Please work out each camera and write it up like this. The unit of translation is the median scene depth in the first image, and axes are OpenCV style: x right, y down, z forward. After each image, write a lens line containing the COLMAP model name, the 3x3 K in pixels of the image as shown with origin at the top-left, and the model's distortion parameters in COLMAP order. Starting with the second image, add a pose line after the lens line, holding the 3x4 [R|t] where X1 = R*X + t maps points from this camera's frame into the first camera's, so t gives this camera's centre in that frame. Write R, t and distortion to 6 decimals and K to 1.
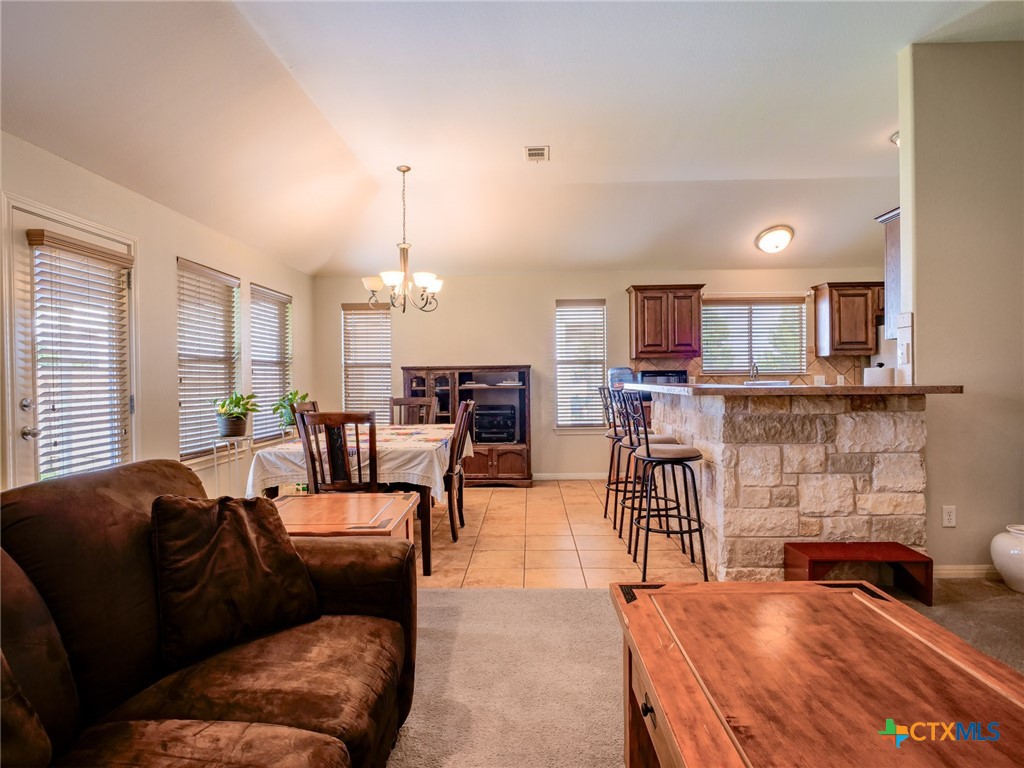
lens RADIAL K [[562.8, 0, 511.3], [0, 562.8, 384.6], [0, 0, 1]] dist [-0.016330, 0.003024]
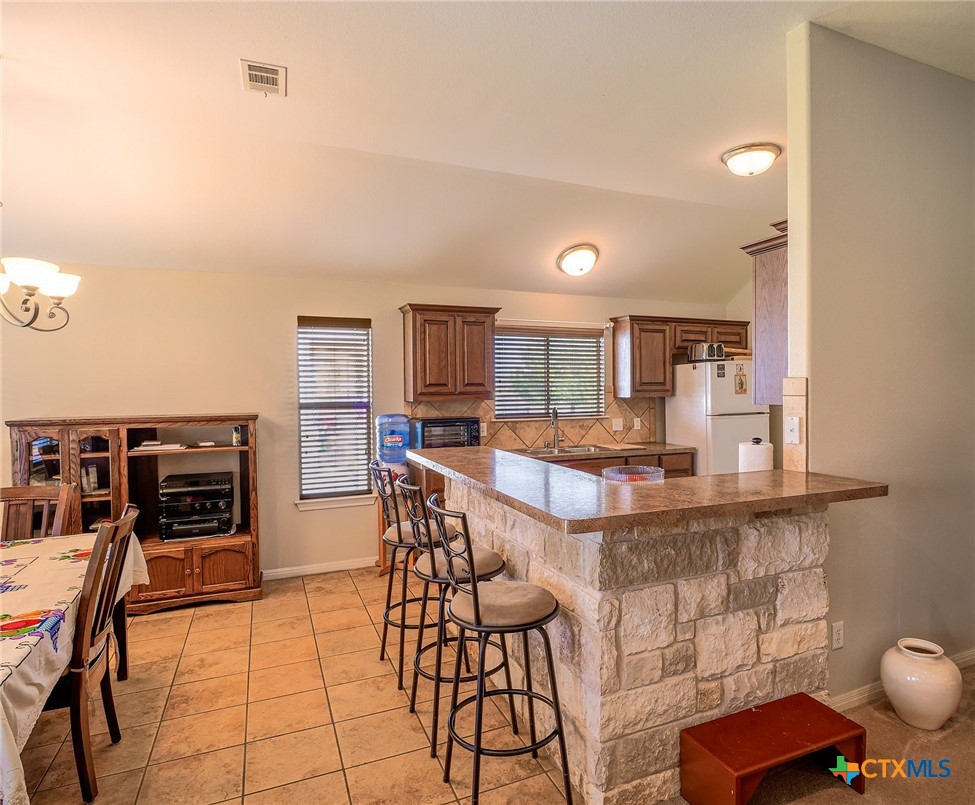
lens RADIAL K [[589.0, 0, 537.7], [0, 589.0, 401.6], [0, 0, 1]] dist [-0.017428, 0.006043]
pose [[0.891615, -0.006901, 0.452742, 0.021676], [0.003051, 0.999953, 0.009235, -0.074655], [-0.452785, -0.006853, 0.891594, 0.322578]]
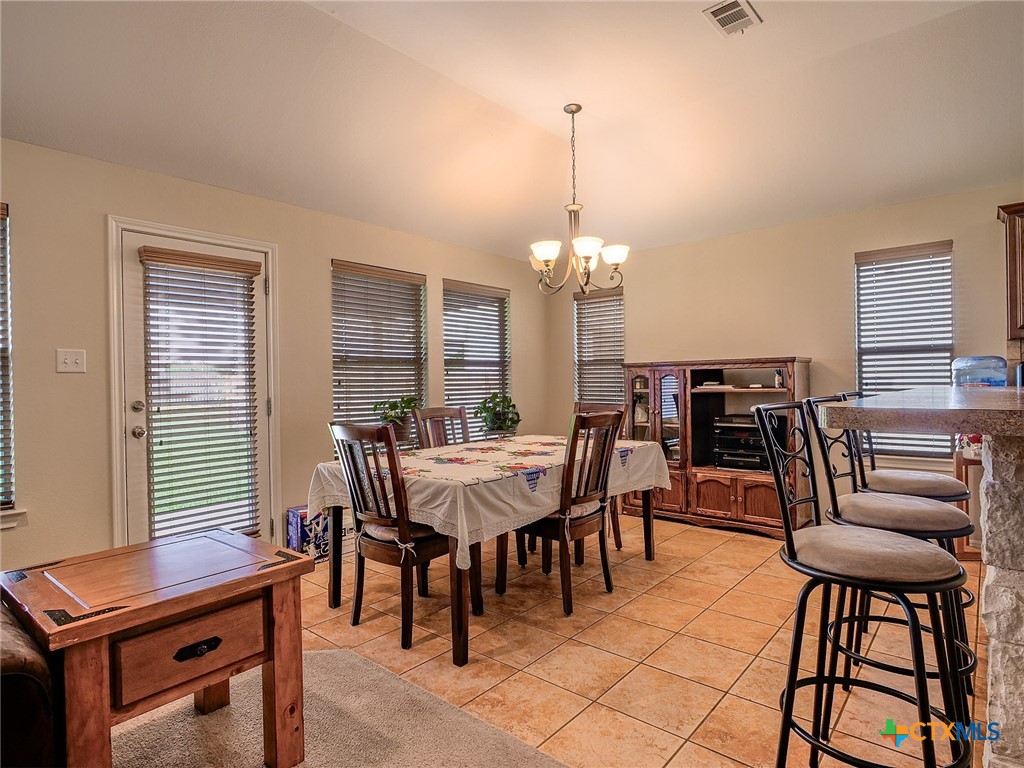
lens RADIAL K [[562.8, 0, 513.0], [0, 562.8, 383.6], [0, 0, 1]] dist [-0.016330, 0.003024]
pose [[0.778315, -0.000817, -0.627874, 0.254663], [0.002017, 0.999997, 0.001200, -0.006312], [0.627871, -0.002201, 0.778314, 0.380265]]
